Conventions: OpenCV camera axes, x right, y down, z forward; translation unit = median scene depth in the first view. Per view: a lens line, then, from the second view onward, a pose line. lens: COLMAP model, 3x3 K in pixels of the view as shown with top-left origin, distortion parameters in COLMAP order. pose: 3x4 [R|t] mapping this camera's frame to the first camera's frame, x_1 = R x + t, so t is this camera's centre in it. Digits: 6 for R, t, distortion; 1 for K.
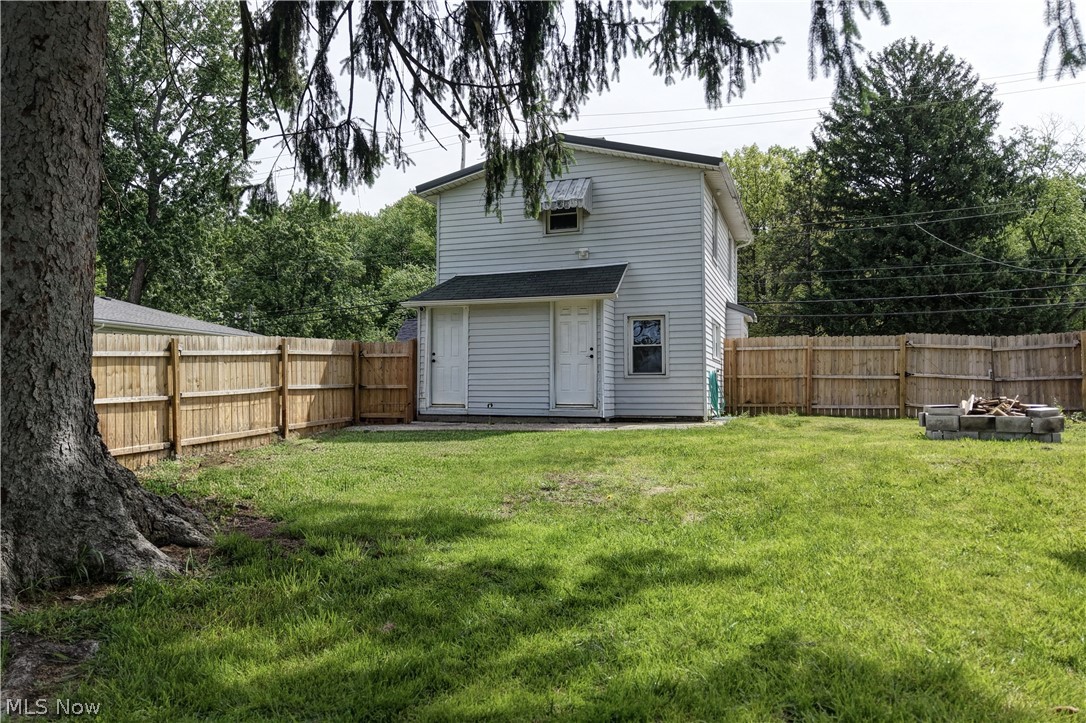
lens RADIAL K [[846.4, 0, 531.6], [0, 846.4, 364.5], [0, 0, 1]] dist [0.006040, -0.007558]
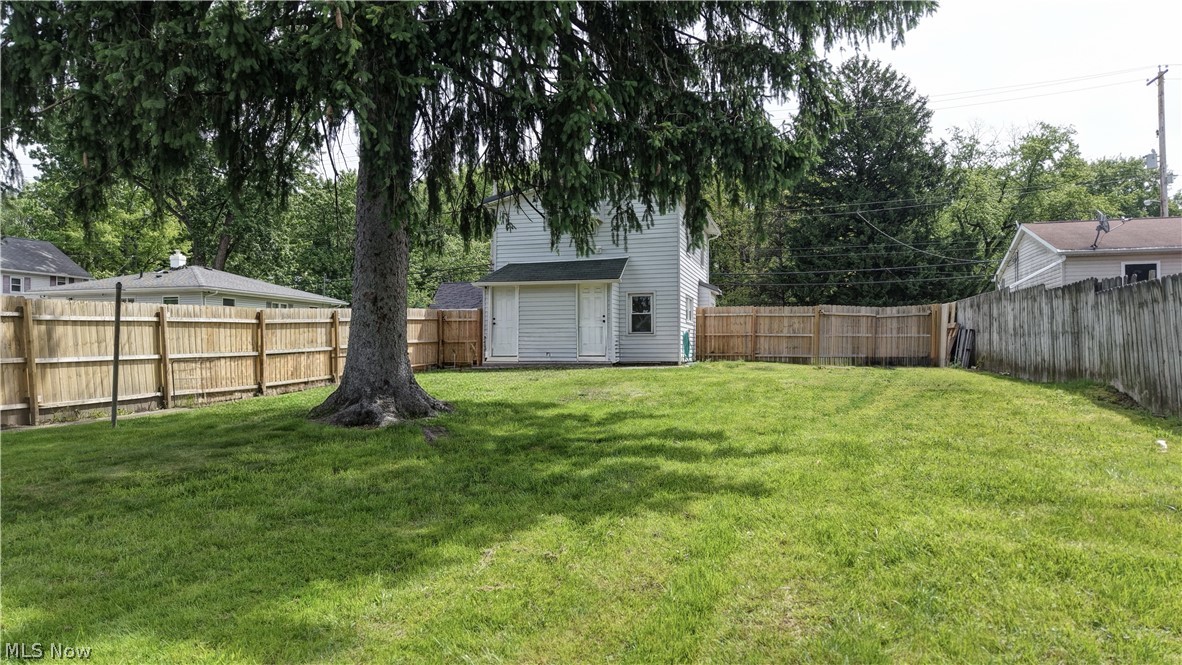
lens RADIAL K [[790.8, 0, 590.5], [0, 790.8, 336.1], [0, 0, 1]] dist [0.004687, -0.000567]
pose [[0.998298, 0.001254, 0.058312, -0.026547], [-0.002489, 0.999774, 0.021096, -0.010327], [-0.058272, -0.021205, 0.998076, -0.313978]]
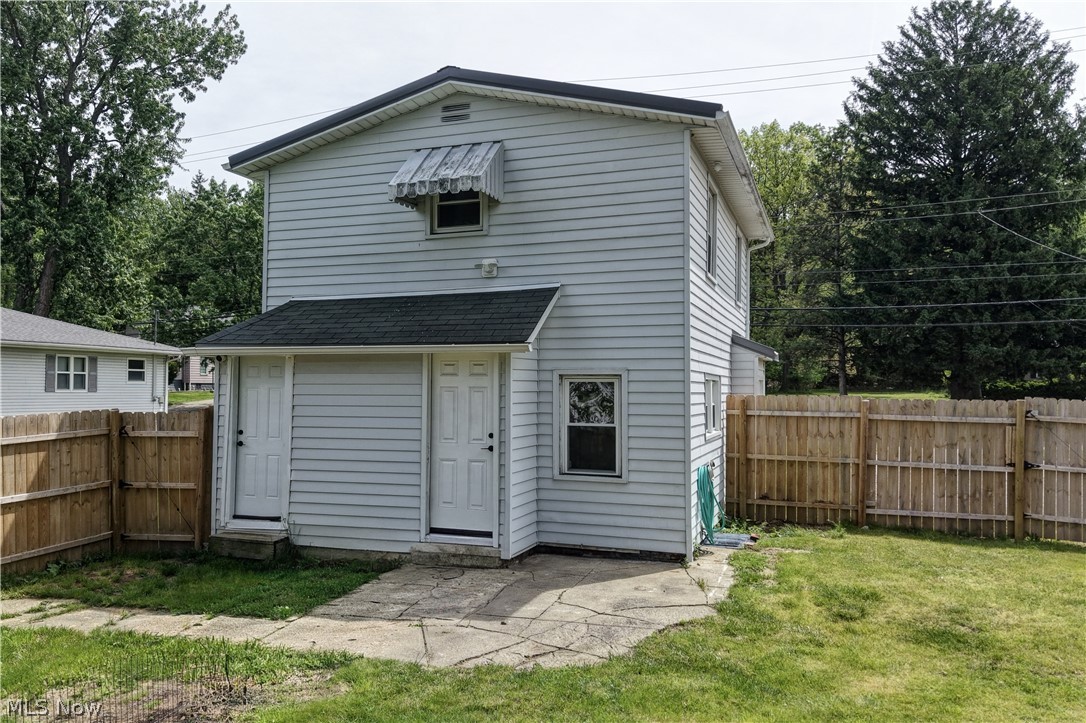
lens RADIAL K [[844.8, 0, 506.0], [0, 844.8, 358.6], [0, 0, 1]] dist [-0.008431, 0.005317]
pose [[0.998841, 0.007981, -0.047462, 0.091197], [-0.007458, 0.999910, 0.011187, -0.065193], [0.047547, -0.010820, 0.998810, 0.356160]]
